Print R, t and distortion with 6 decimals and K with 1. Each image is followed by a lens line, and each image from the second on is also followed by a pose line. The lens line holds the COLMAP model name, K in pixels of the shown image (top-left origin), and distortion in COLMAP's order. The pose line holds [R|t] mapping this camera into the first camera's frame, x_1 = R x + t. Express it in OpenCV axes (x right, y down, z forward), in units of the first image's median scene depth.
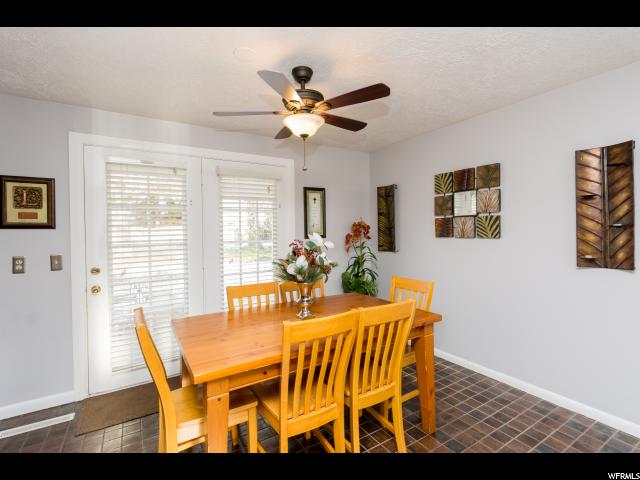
lens RADIAL K [[305.0, 0, 320.3], [0, 305.0, 232.9], [0, 0, 1]] dist [0.000758, -0.000034]
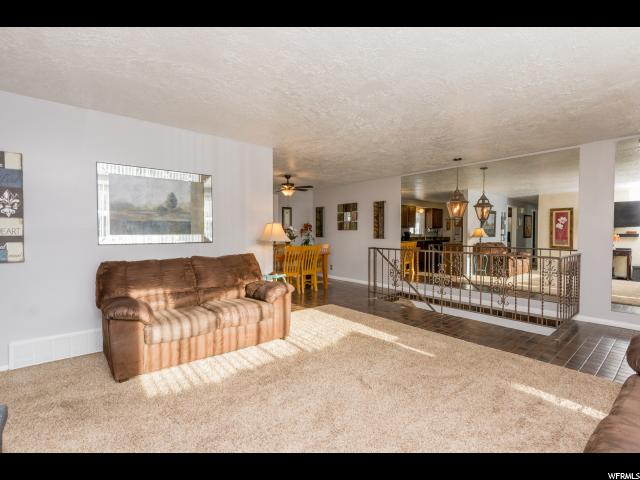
lens RADIAL K [[292.3, 0, 320.0], [0, 292.3, 240.0], [0, 0, 1]] dist [0.035728, 0.000132]
pose [[0.989024, 0.012150, 0.147257, -0.108078], [-0.015057, 0.999713, 0.018639, 0.053233], [-0.146988, -0.020652, 0.988923, -1.341752]]
